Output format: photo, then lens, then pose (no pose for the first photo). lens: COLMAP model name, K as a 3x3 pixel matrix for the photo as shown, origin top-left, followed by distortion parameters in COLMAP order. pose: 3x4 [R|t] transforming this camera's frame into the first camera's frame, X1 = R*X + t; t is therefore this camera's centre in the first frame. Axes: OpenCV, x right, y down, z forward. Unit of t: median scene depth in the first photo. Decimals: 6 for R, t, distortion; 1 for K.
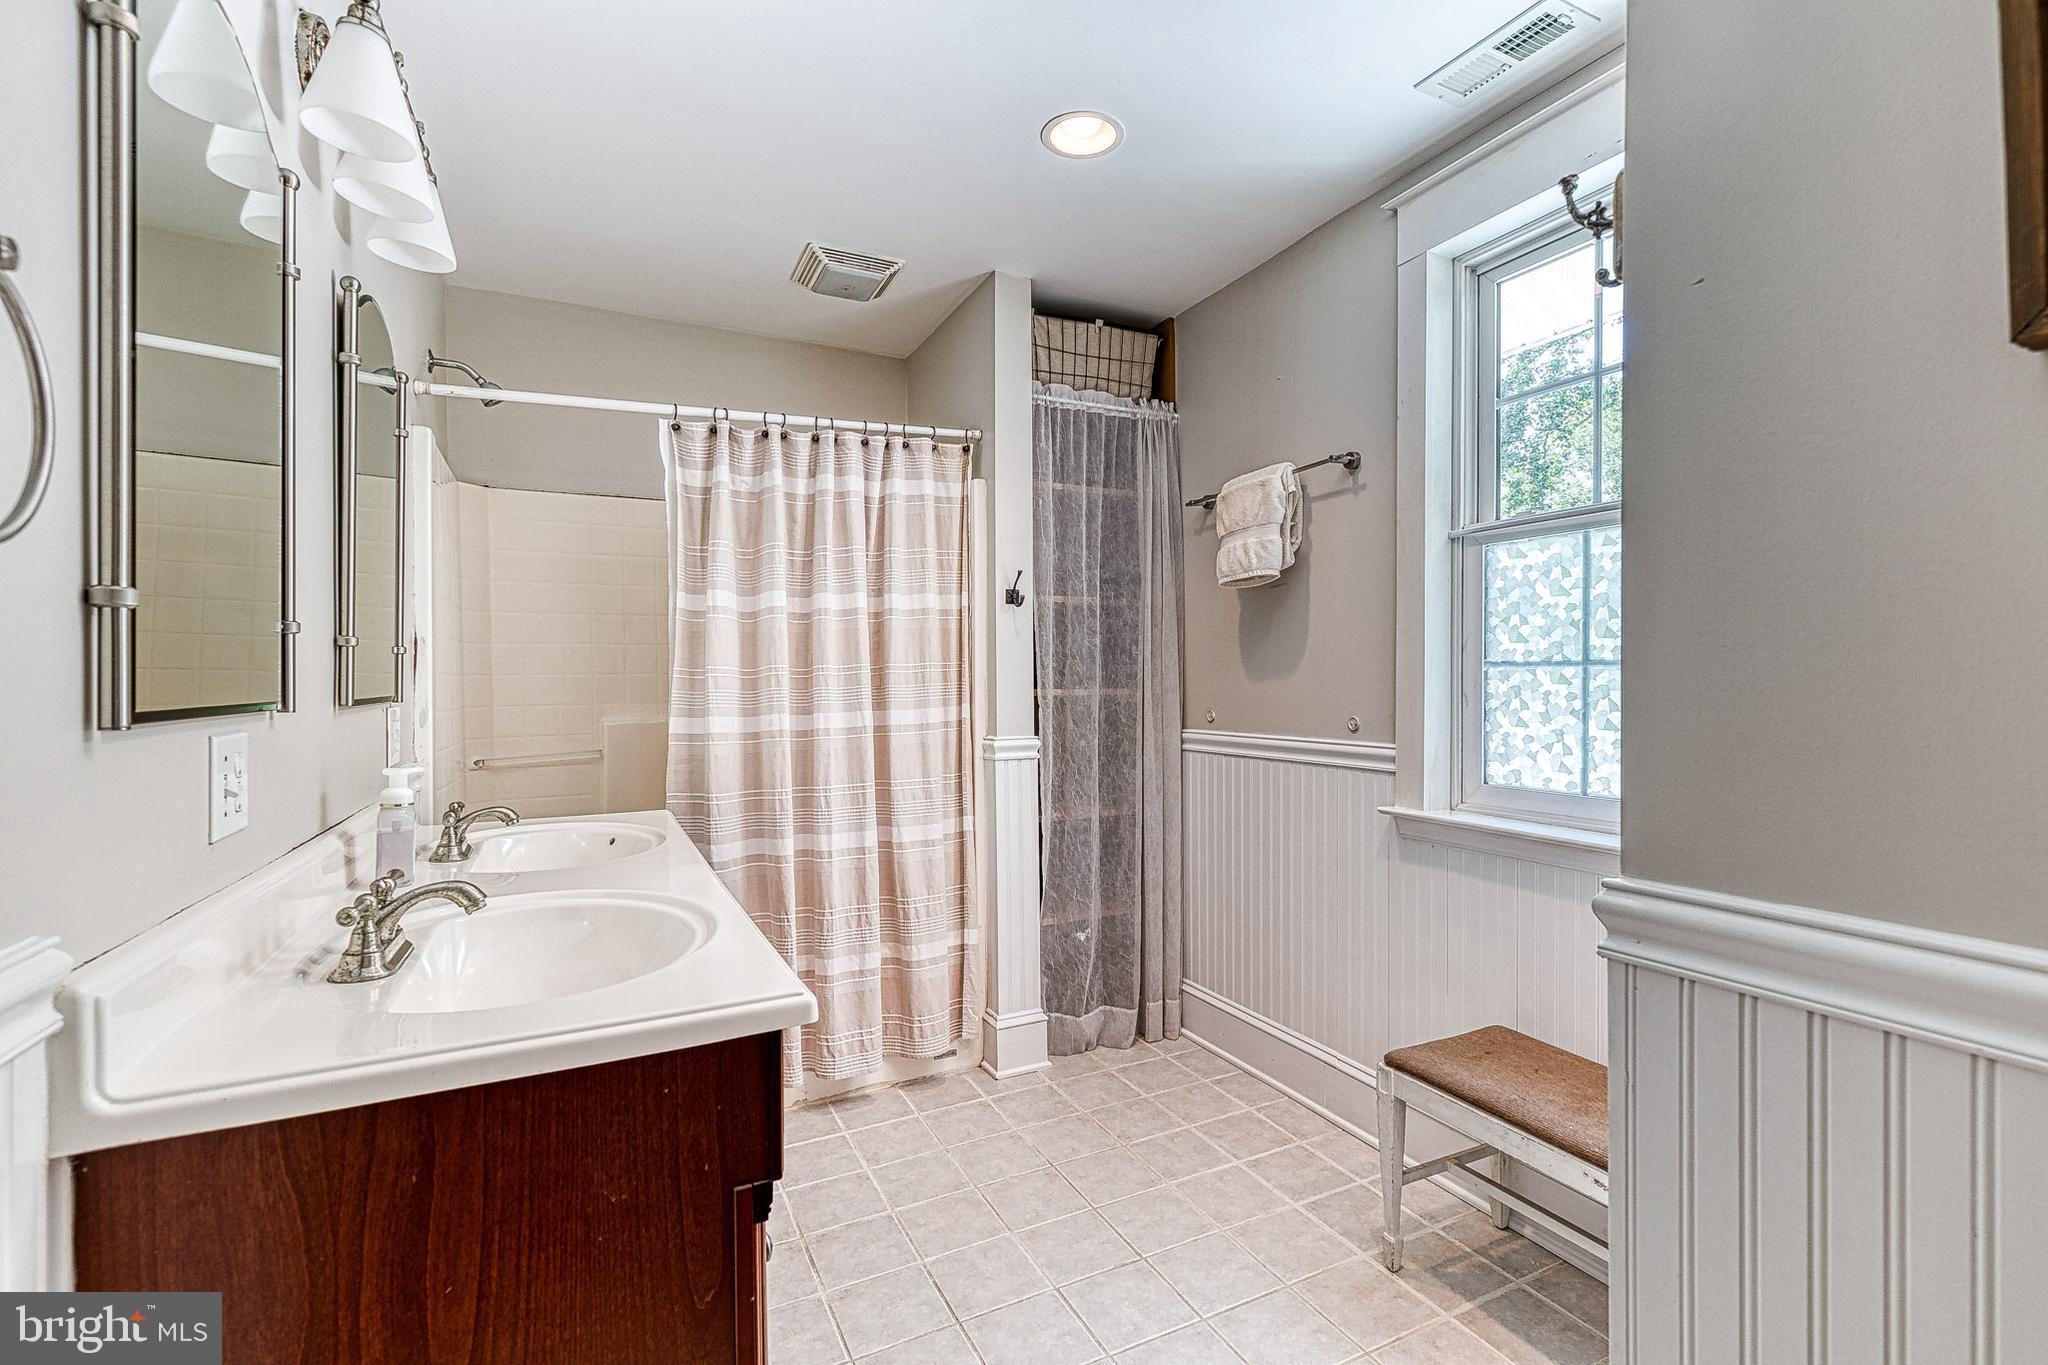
lens RADIAL K [[928.5, 0, 1035.3], [0, 928.5, 683.8], [0, 0, 1]] dist [0.013363, 0.001437]
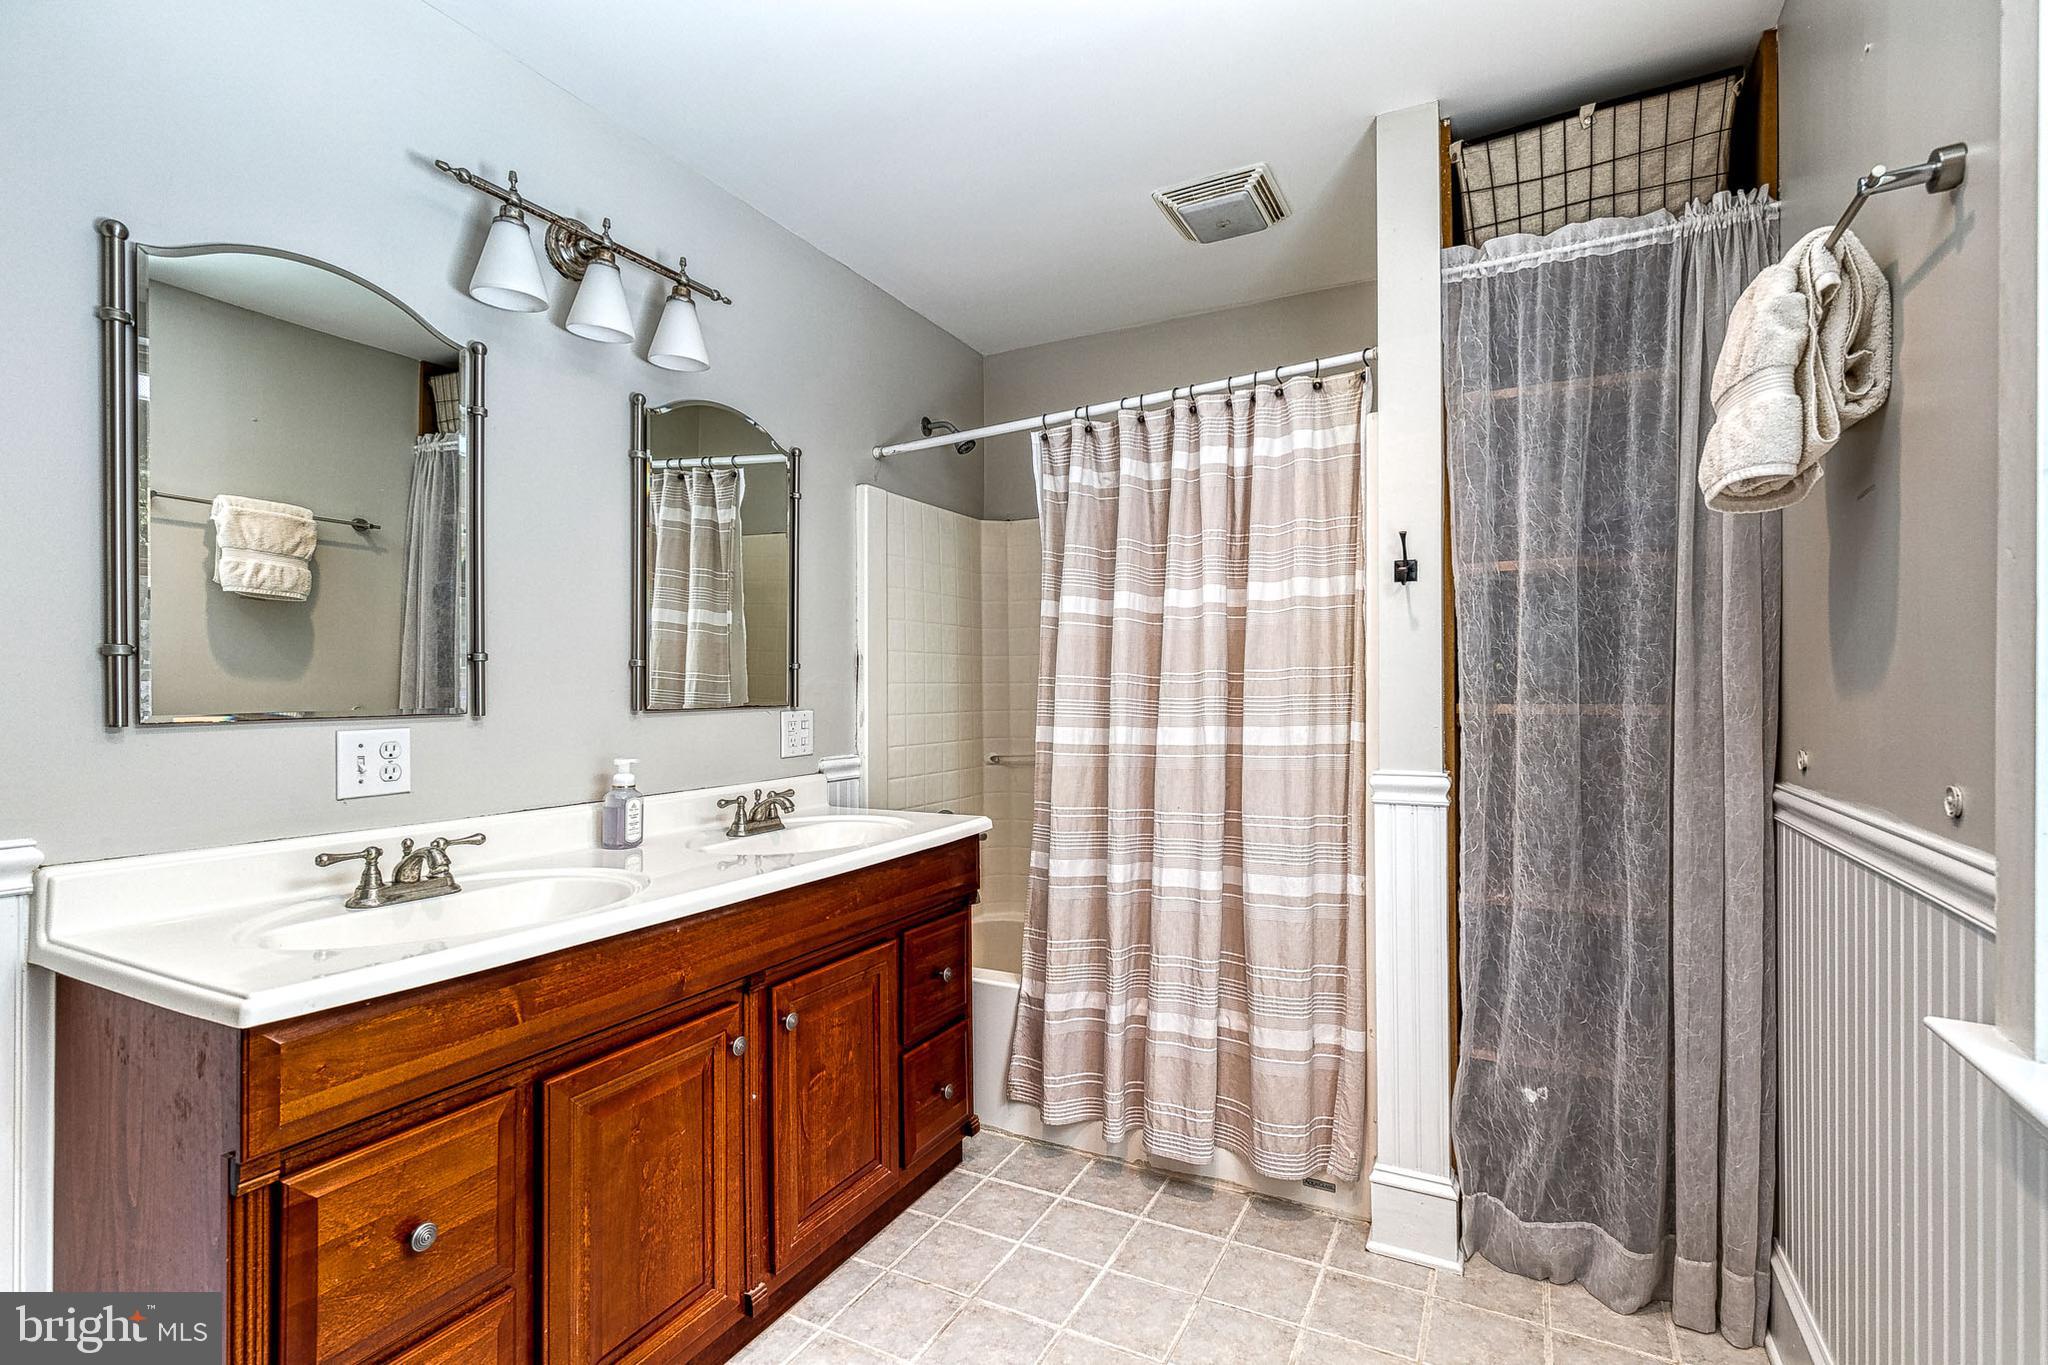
lens RADIAL K [[928.5, 0, 1033.4], [0, 928.5, 684.8], [0, 0, 1]] dist [0.013363, 0.001437]
pose [[0.592253, 0.000924, -0.805751, 0.372340], [-0.003427, 0.999993, -0.001372, -0.006231], [0.805745, 0.003574, 0.592252, 0.357693]]
